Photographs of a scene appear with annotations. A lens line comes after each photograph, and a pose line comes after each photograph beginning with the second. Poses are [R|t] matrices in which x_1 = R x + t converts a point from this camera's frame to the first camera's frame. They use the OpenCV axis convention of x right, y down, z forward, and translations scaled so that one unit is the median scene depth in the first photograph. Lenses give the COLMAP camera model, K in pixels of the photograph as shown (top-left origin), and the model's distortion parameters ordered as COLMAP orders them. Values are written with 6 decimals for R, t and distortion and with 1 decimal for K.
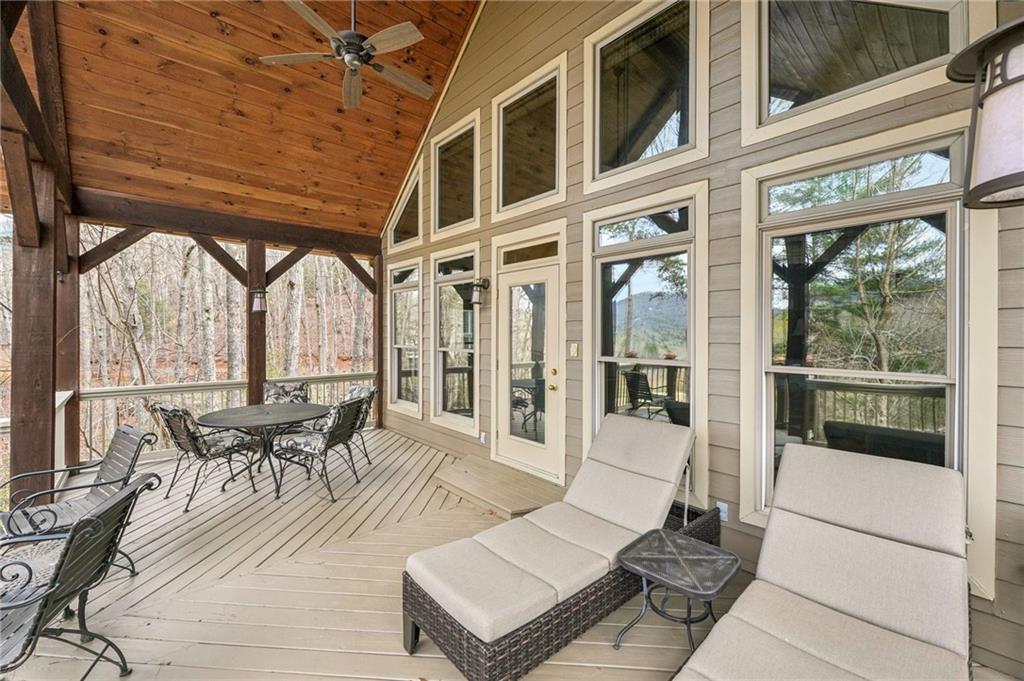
lens RADIAL K [[421.0, 0, 511.5], [0, 421.0, 341.6], [0, 0, 1]] dist [-0.001108, 0.000069]
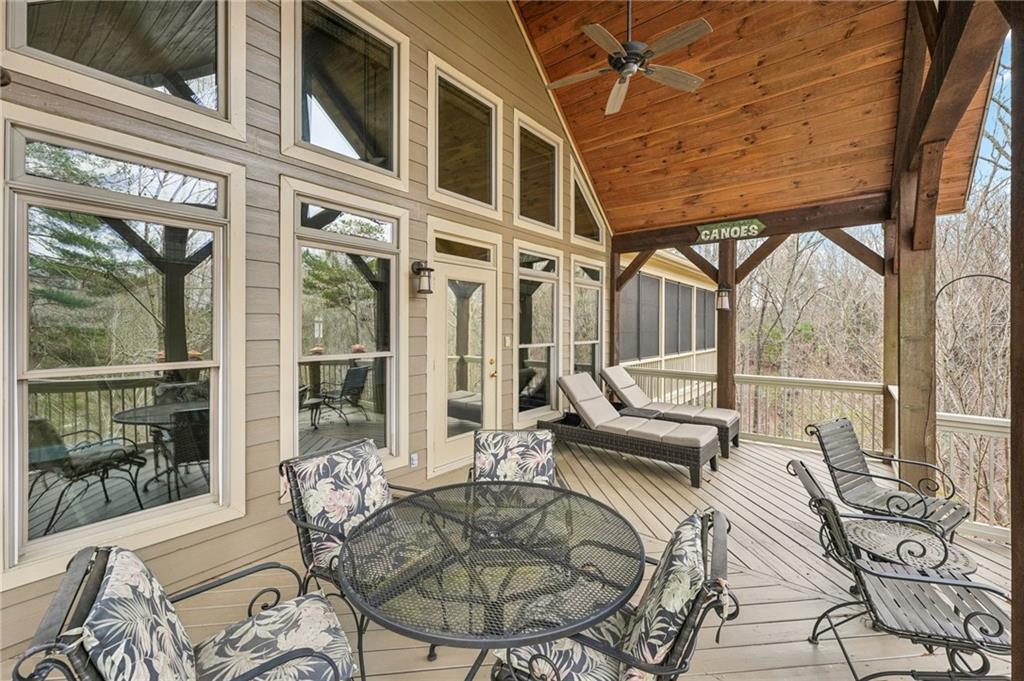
lens RADIAL K [[408.0, 0, 485.7], [0, 408.0, 335.1], [0, 0, 1]] dist [0.000932, 0.000030]
pose [[-0.117471, -0.019401, 0.992887, -0.891952], [0.021445, 0.999526, 0.022068, -0.023781], [-0.992845, 0.023885, -0.116999, 1.006641]]
